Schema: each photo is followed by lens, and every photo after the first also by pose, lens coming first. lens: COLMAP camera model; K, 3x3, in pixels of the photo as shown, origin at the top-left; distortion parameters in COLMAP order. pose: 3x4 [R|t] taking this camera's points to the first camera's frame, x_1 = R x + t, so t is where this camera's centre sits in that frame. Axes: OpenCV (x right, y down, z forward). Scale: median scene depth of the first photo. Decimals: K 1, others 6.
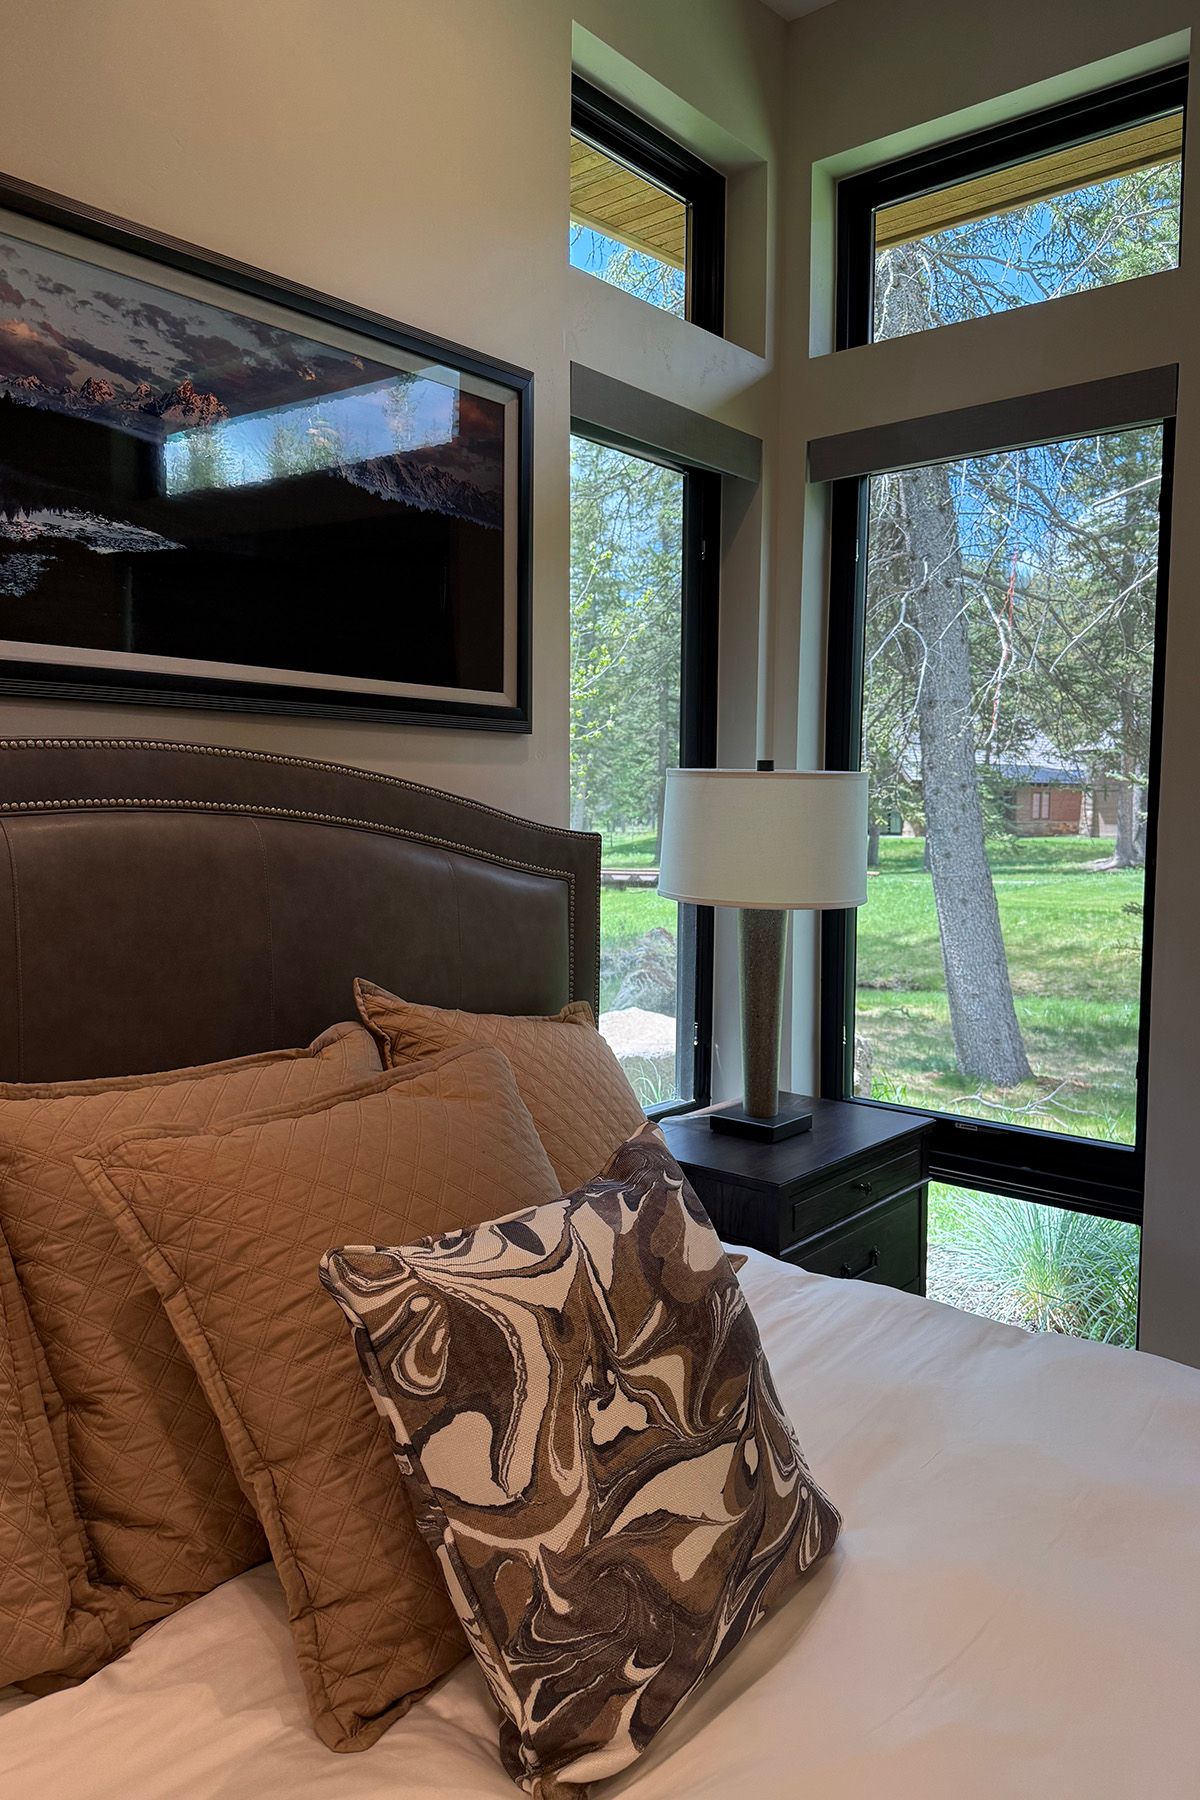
lens RADIAL K [[1270.7, 0, 600.0], [0, 1270.7, 900.0], [0, 0, 1]] dist [0.075742, -0.109098]
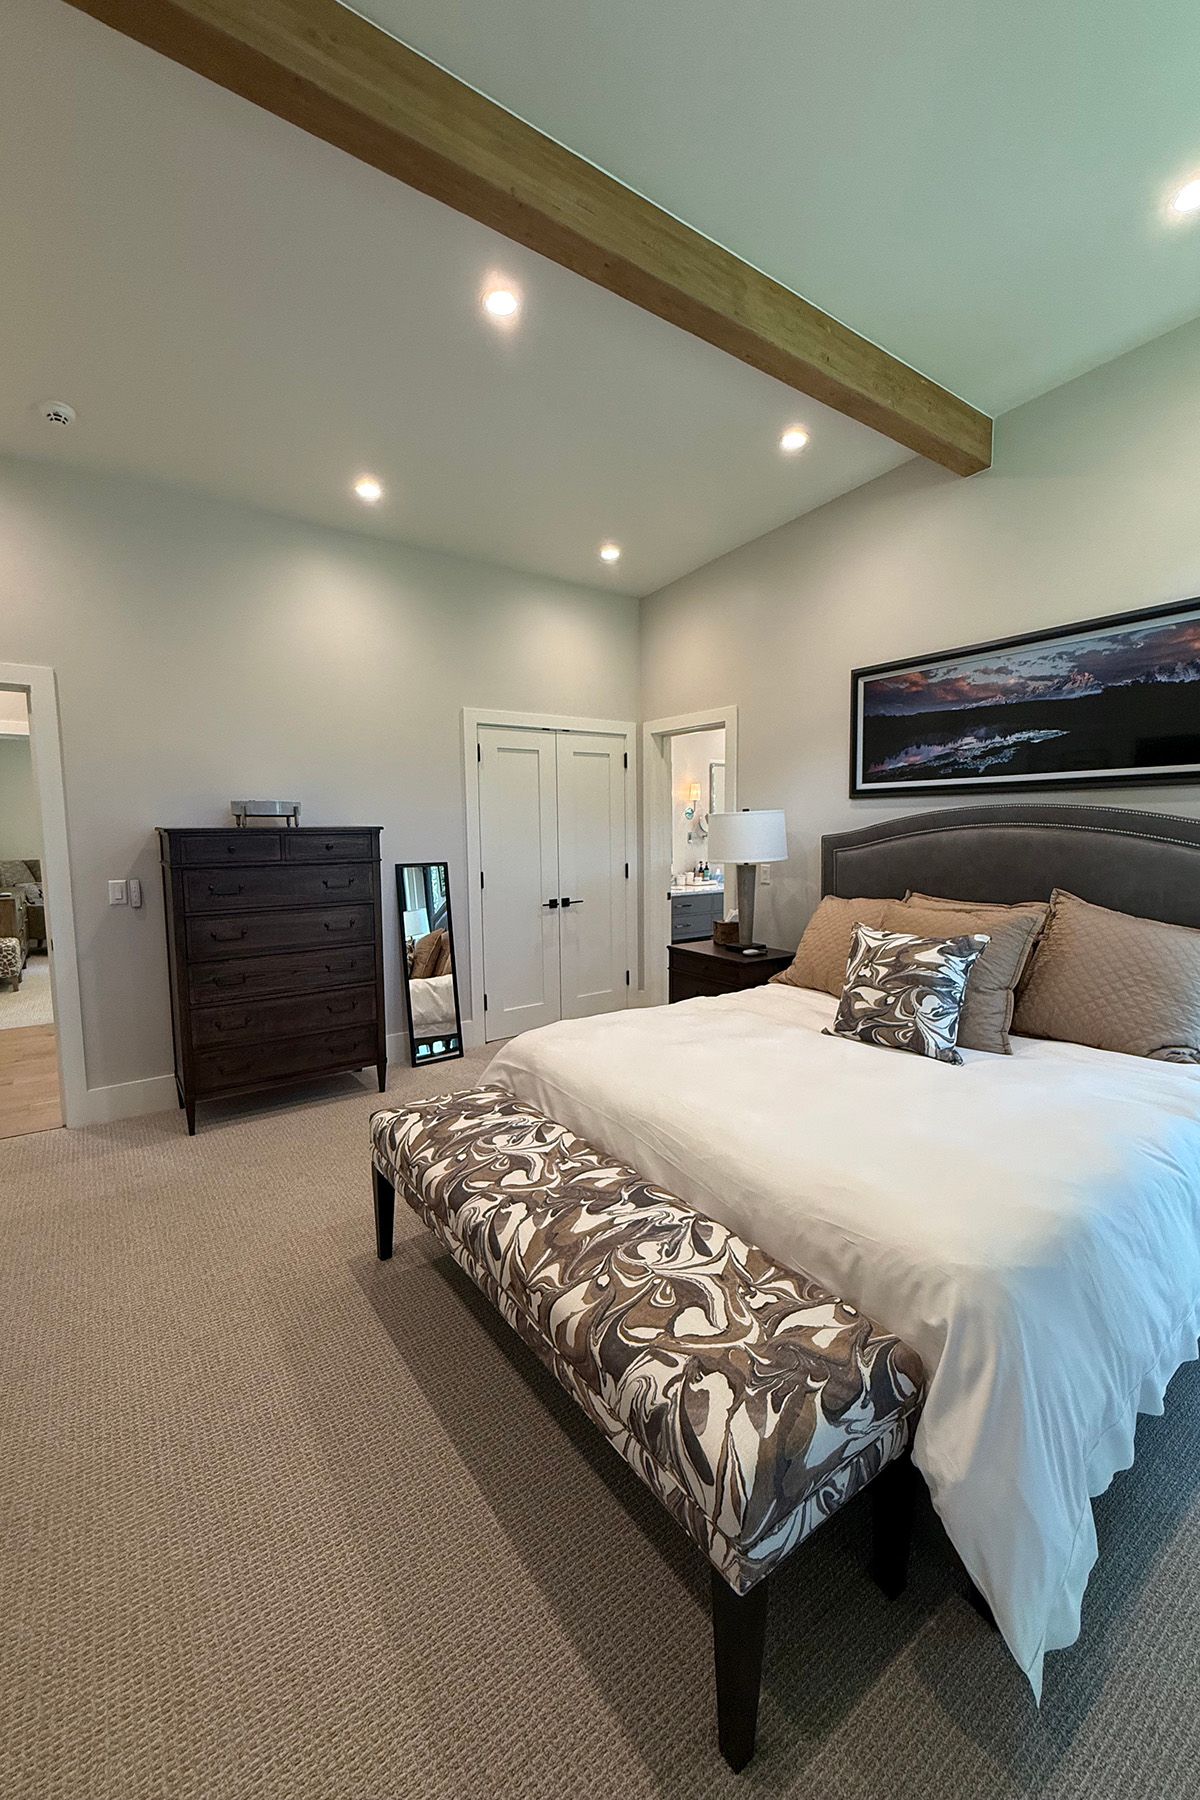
lens RADIAL K [[718.3, 0, 600.0], [0, 718.3, 900.0], [0, 0, 1]] dist [-0.001190, -0.000196]
pose [[-0.246427, 0.092615, -0.964726, 1.578294], [-0.068963, 0.991225, 0.112774, -0.020231], [0.966705, 0.094321, -0.237878, 0.451447]]
